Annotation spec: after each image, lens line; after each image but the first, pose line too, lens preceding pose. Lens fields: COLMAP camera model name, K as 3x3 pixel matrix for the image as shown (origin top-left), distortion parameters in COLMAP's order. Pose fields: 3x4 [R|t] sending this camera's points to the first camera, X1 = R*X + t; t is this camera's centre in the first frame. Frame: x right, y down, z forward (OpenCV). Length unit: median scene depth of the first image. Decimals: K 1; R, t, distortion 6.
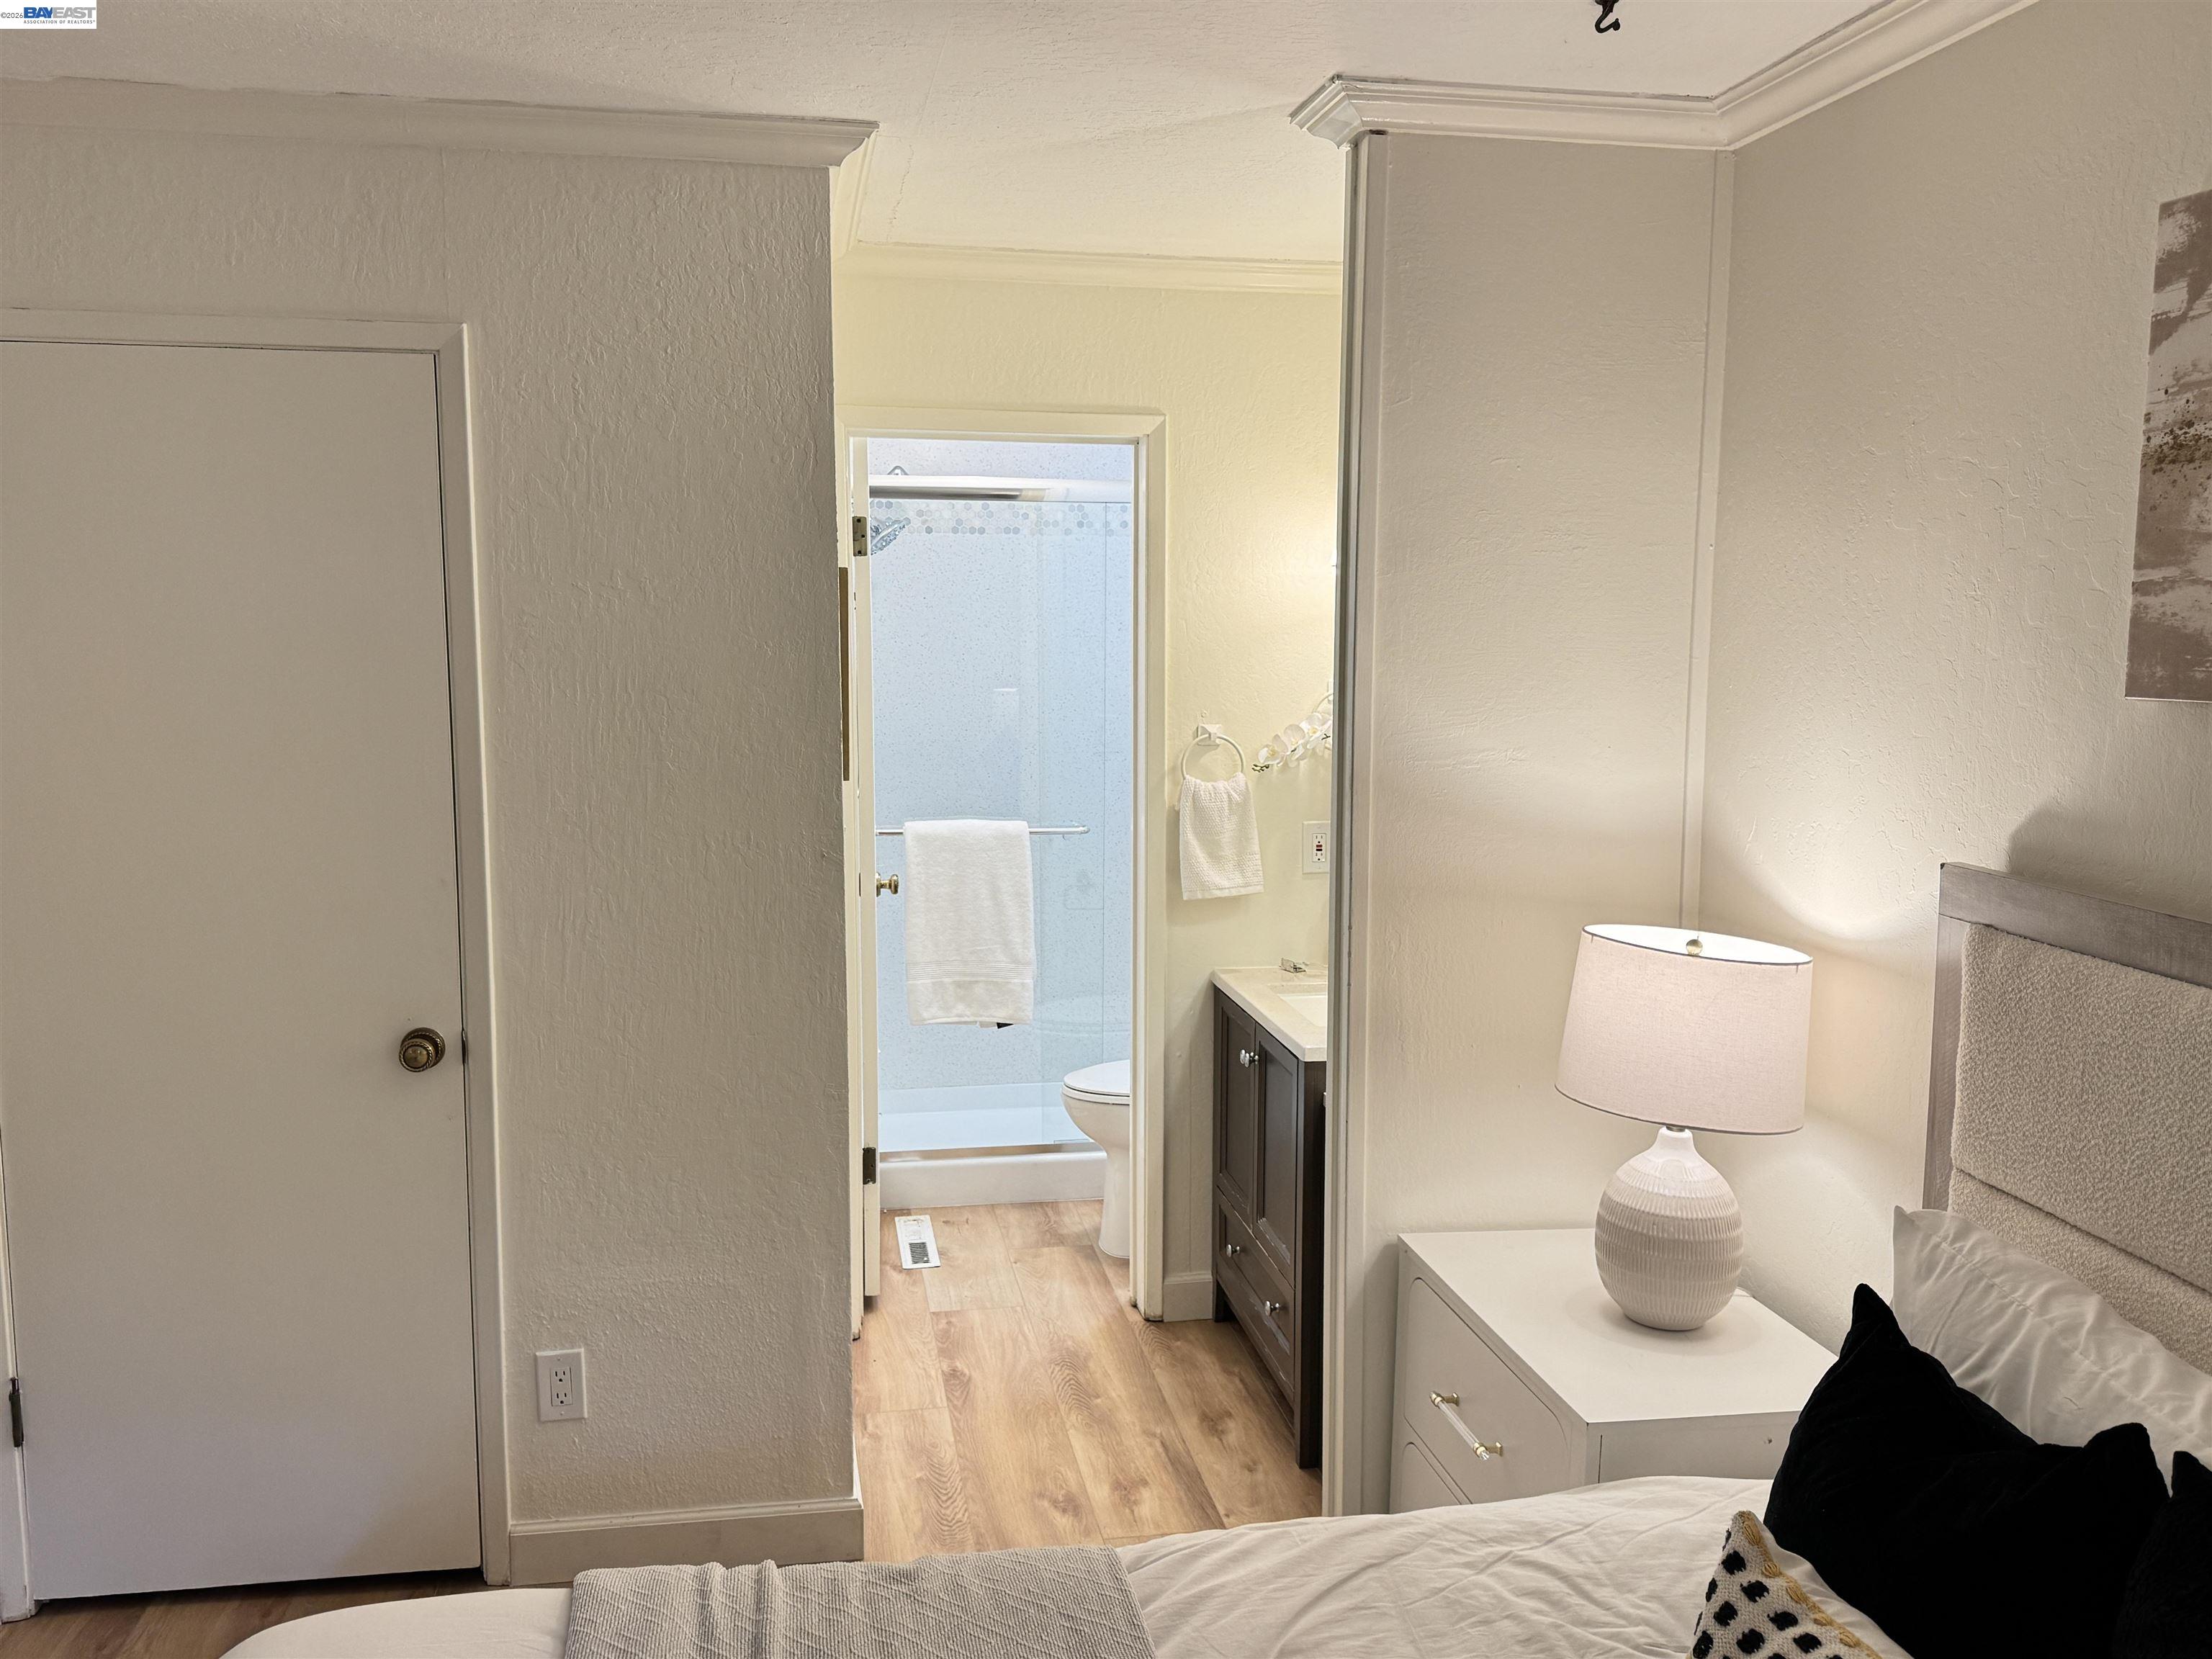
lens RADIAL K [[1811.1, 0, 1106.0], [0, 1811.1, 829.5], [0, 0, 1]] dist [0.088103, -0.186488]
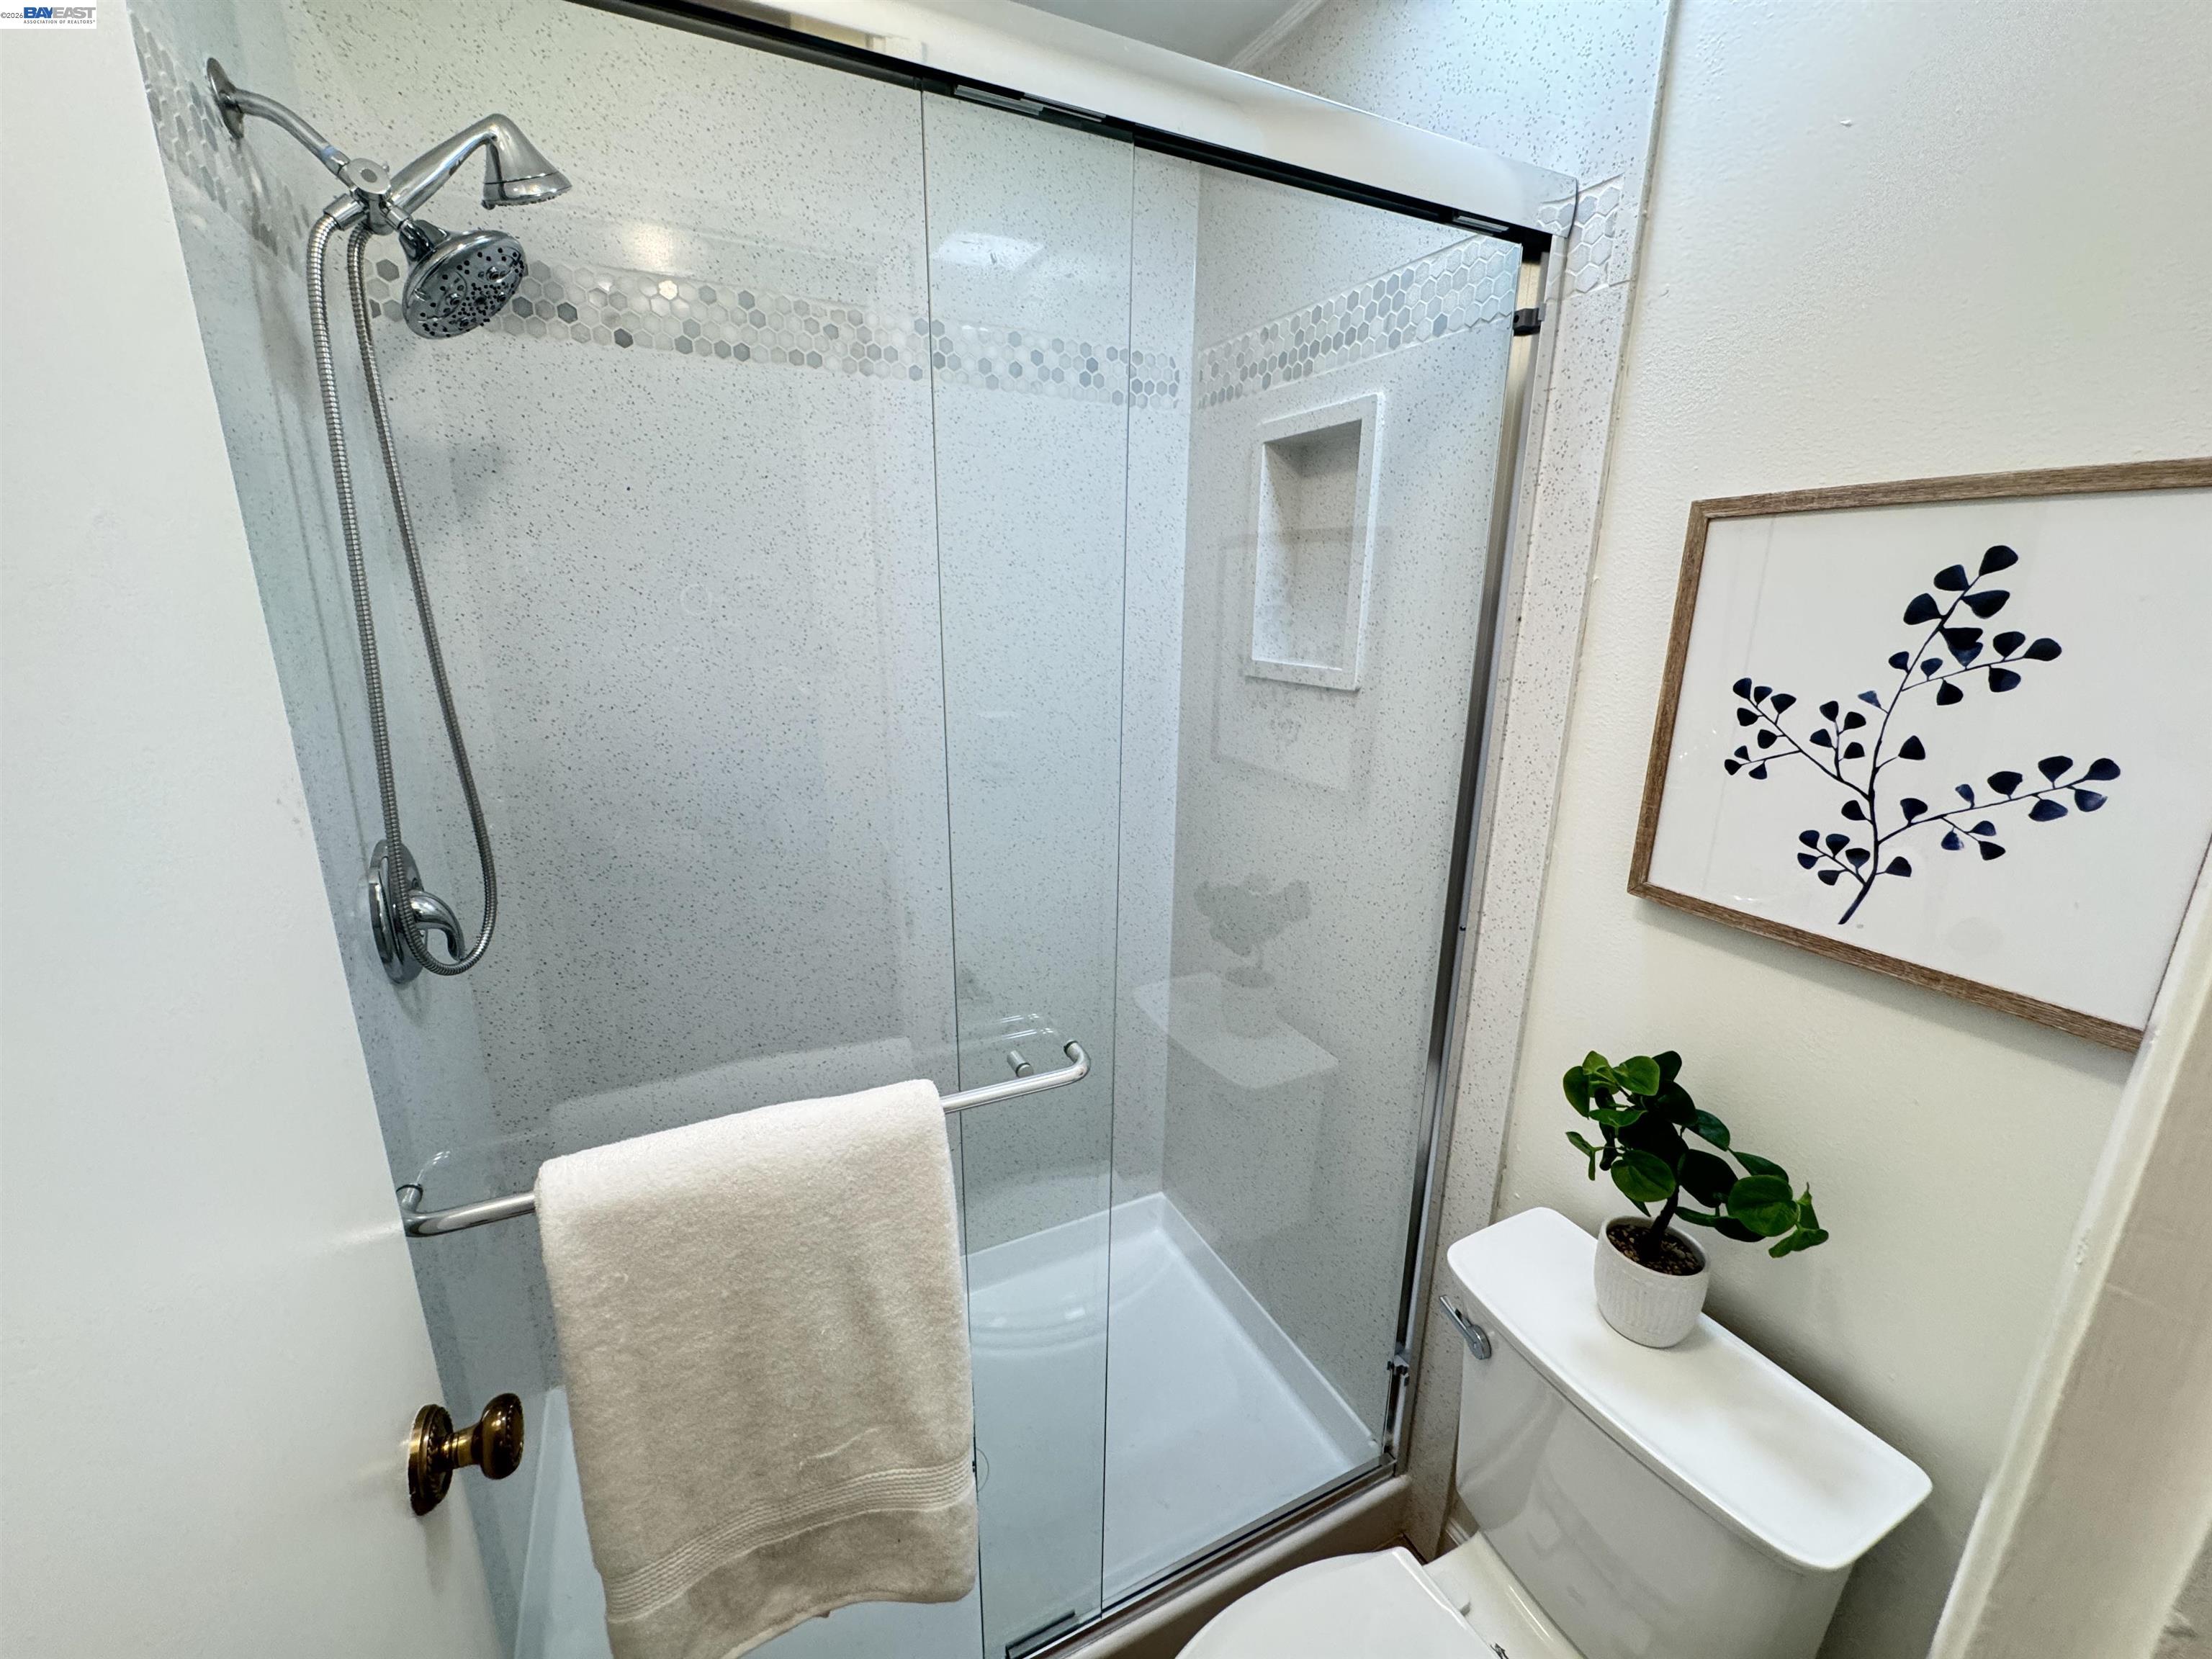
lens RADIAL K [[886.8, 0, 1106.0], [0, 886.8, 829.5], [0, 0, 1]] dist [-0.000769, -0.000743]
pose [[0.960039, -0.069421, 0.271119, -0.055895], [0.026804, 0.987101, 0.157837, -0.083560], [-0.278579, -0.144263, 0.949517, 0.844335]]
